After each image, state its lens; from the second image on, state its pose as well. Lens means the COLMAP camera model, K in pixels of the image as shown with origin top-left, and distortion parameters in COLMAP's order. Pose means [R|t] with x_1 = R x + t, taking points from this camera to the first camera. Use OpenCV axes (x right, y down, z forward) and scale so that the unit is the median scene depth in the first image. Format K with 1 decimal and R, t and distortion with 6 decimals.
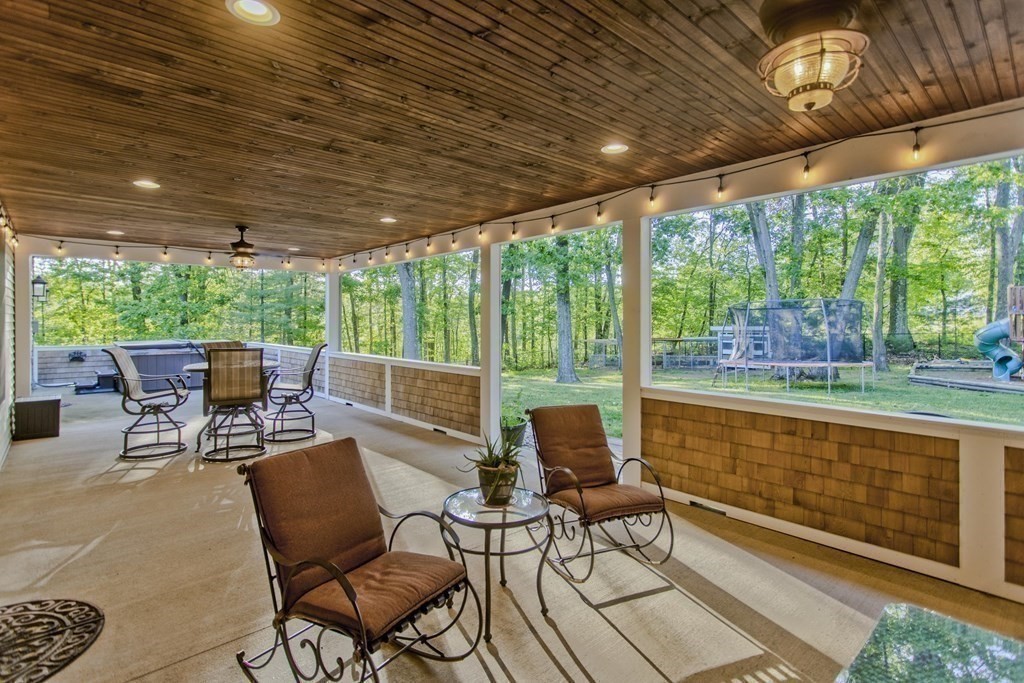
lens RADIAL K [[502.8, 0, 511.0], [0, 502.8, 319.7], [0, 0, 1]] dist [-0.002386, -0.000396]
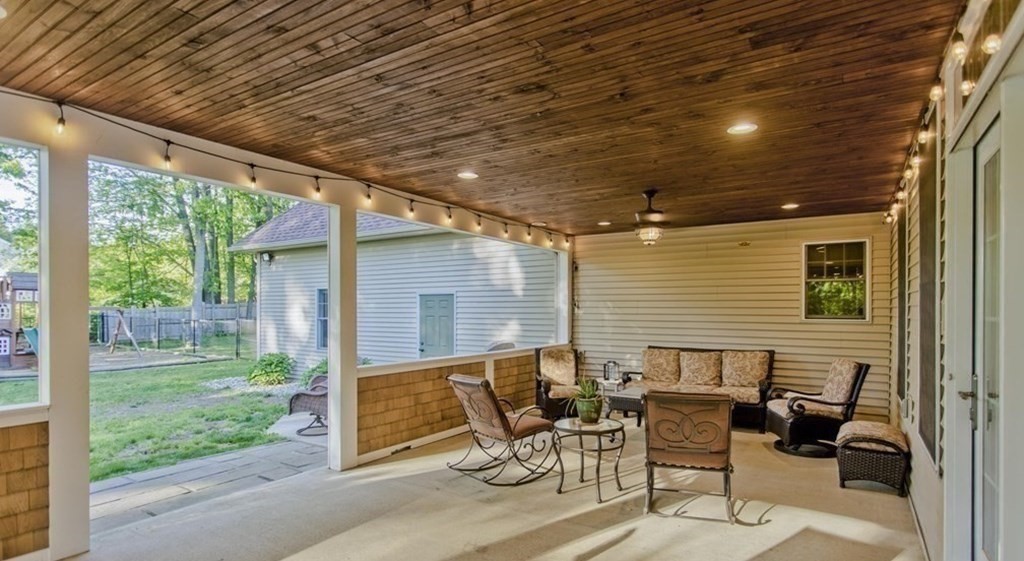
lens RADIAL K [[520.7, 0, 510.4], [0, 520.7, 315.3], [0, 0, 1]] dist [0.000150, 0.000132]
pose [[-0.253877, -0.004965, 0.967224, -1.084938], [0.000881, 0.999985, 0.005365, 0.018893], [-0.967236, 0.002214, -0.253869, 1.173685]]
